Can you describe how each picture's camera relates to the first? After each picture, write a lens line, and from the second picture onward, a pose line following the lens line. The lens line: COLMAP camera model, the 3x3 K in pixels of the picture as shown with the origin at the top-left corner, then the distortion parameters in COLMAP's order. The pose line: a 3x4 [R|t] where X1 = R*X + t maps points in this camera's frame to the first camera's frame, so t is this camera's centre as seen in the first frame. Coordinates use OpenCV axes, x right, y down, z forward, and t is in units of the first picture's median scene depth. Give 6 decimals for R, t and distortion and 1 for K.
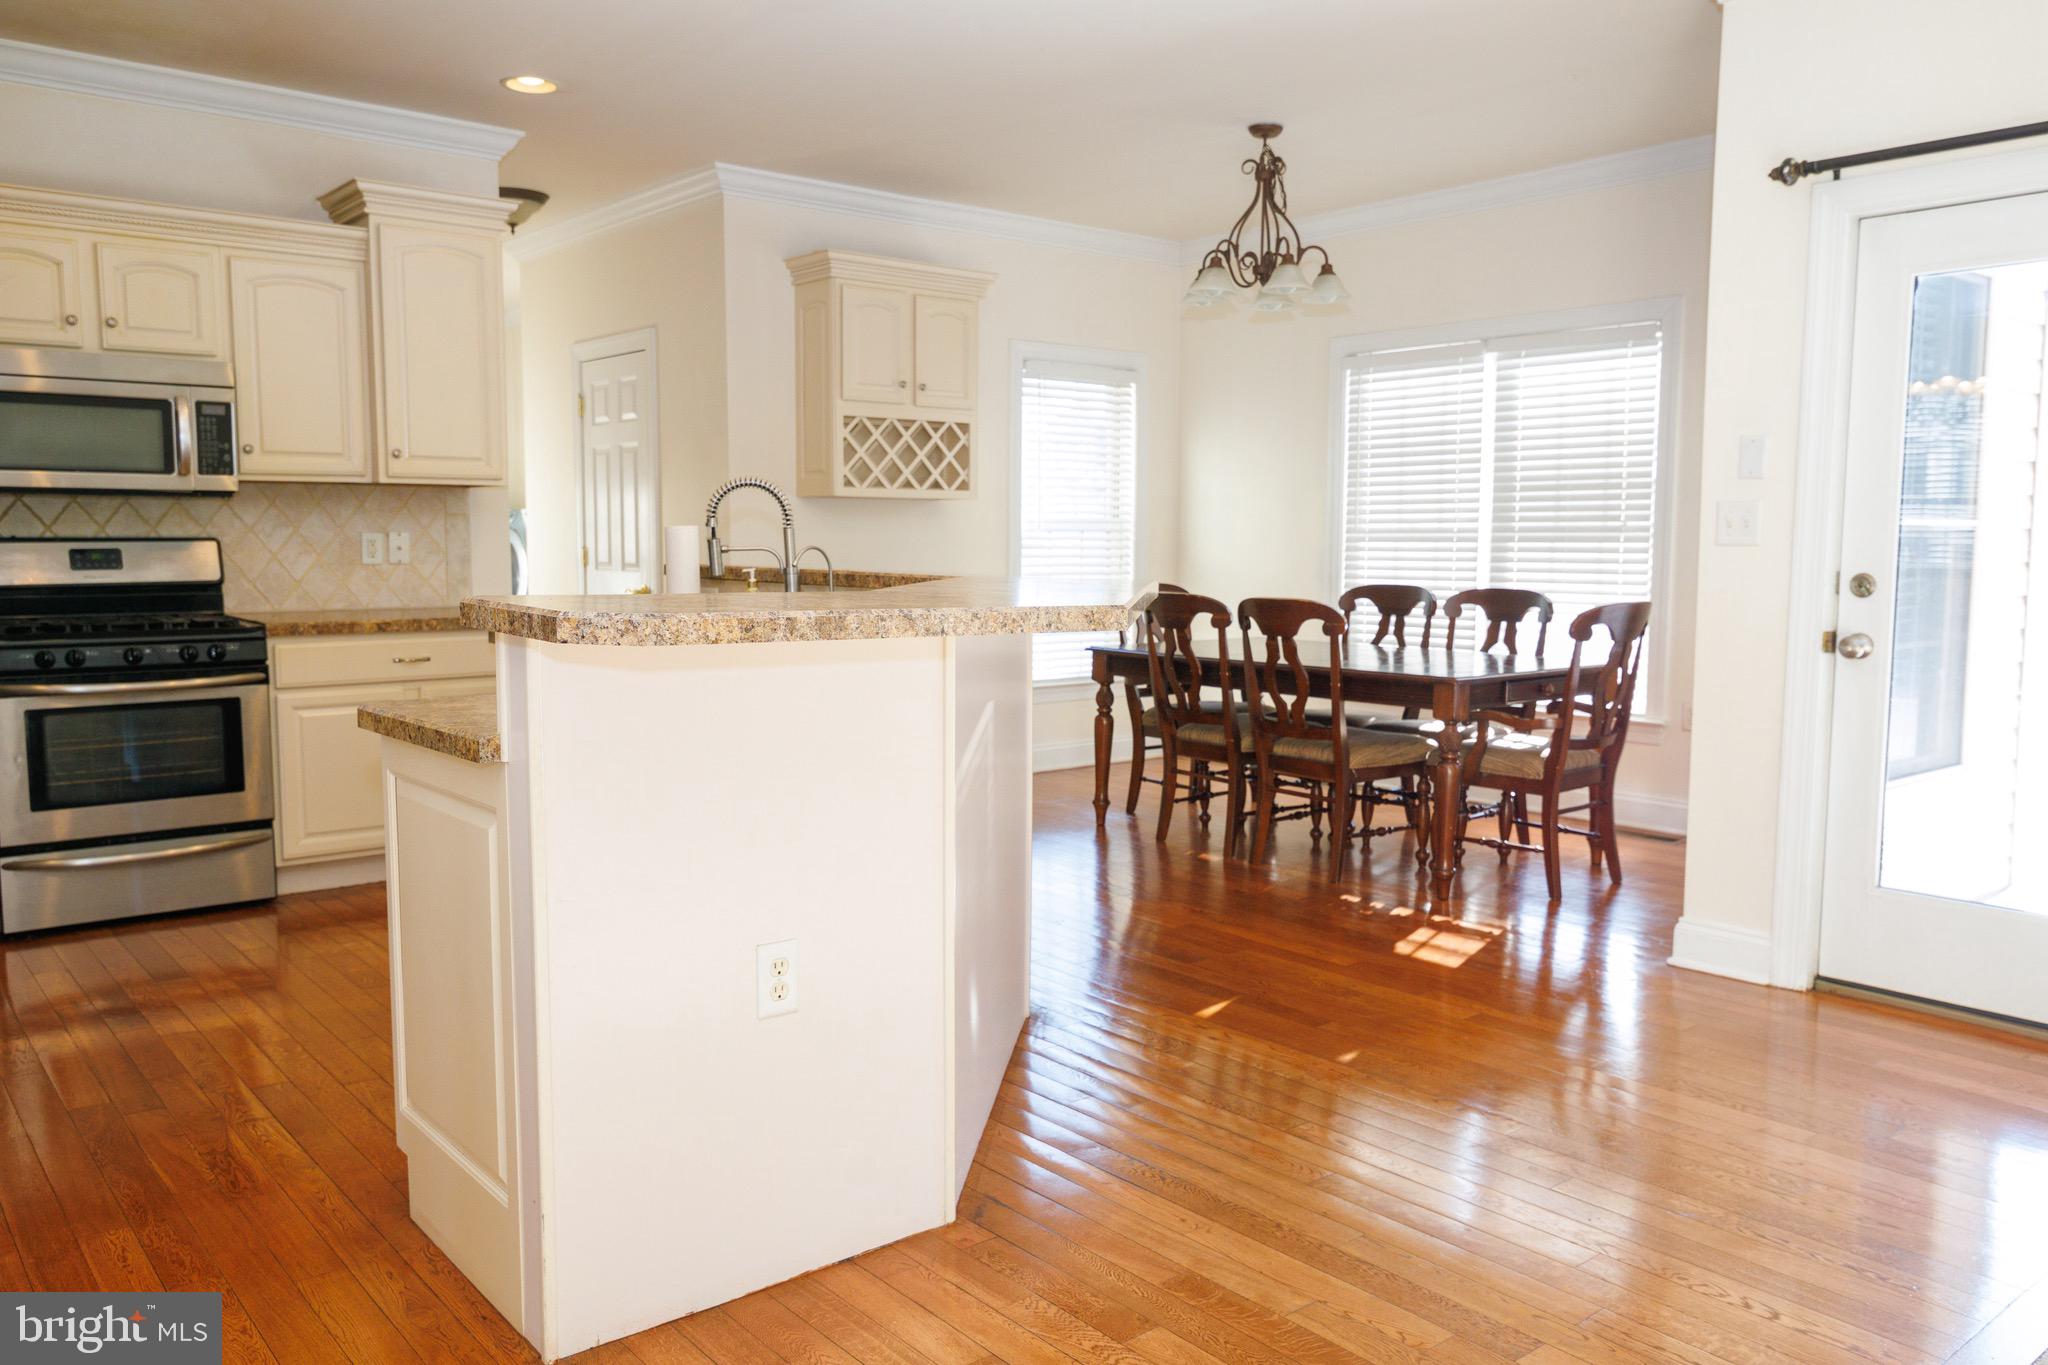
lens RADIAL K [[1545.4, 0, 1020.2], [0, 1545.4, 684.7], [0, 0, 1]] dist [0.002834, 0.002918]
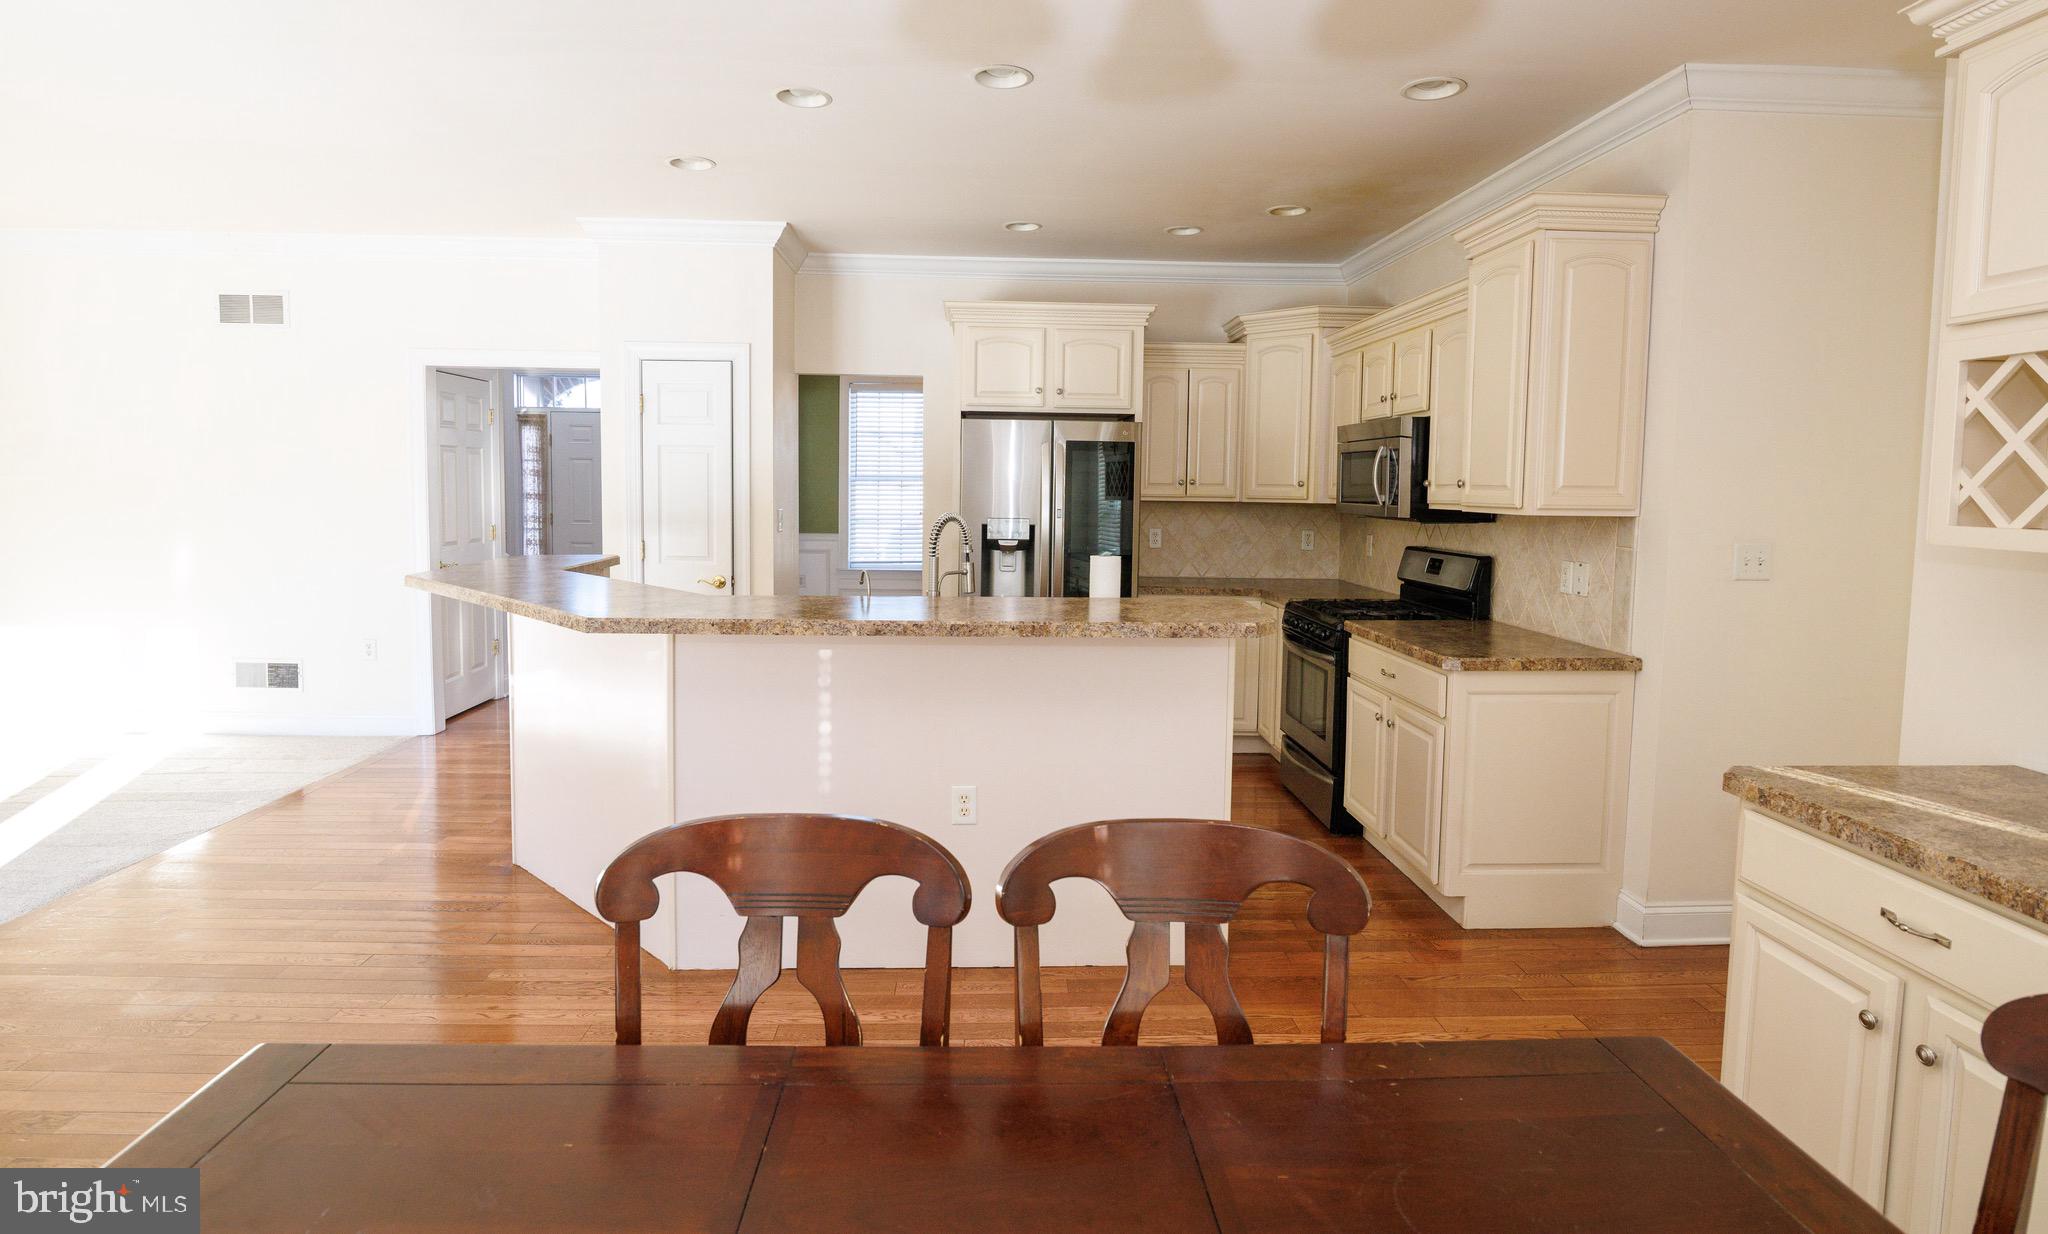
lens RADIAL K [[1064.6, 0, 1011.5], [0, 1064.6, 558.4], [0, 0, 1]] dist [-0.000438, 0.000116]
pose [[-0.607583, 0.042949, -0.793094, 0.325408], [-0.093911, 0.987648, 0.125430, -0.150350], [0.788685, 0.150690, -0.596044, 1.113910]]
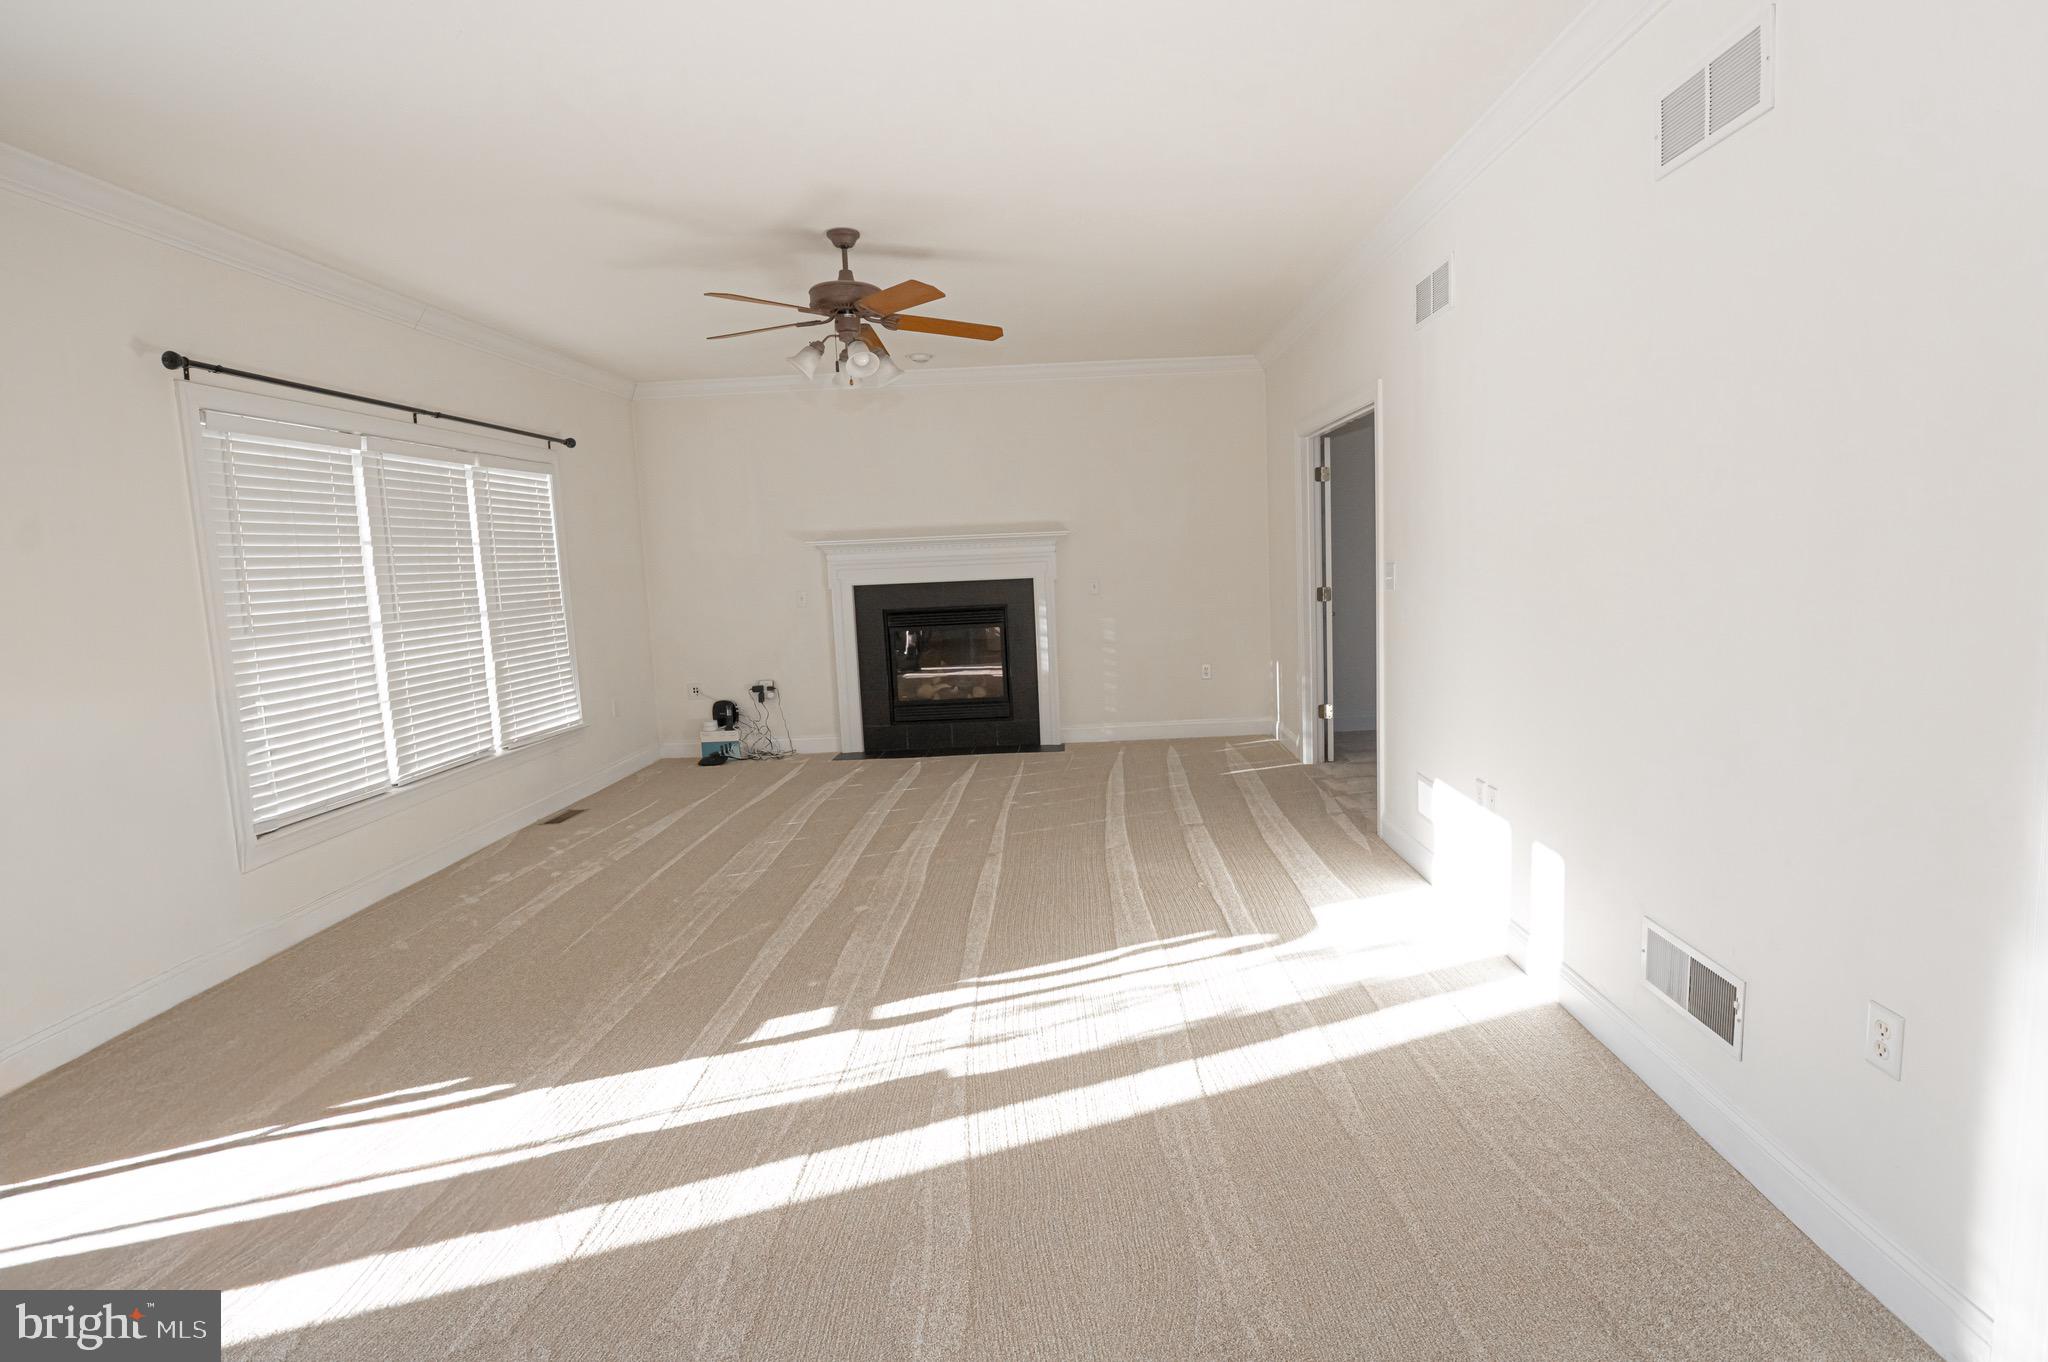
lens RADIAL K [[979.1, 0, 1067.1], [0, 979.1, 659.3], [0, 0, 1]] dist [-0.017847, -0.000159]
pose [[-0.766296, -0.044656, 0.640934, -0.100761], [0.099579, 0.977272, 0.187146, -0.075495], [-0.634724, 0.207232, -0.744433, 0.390397]]
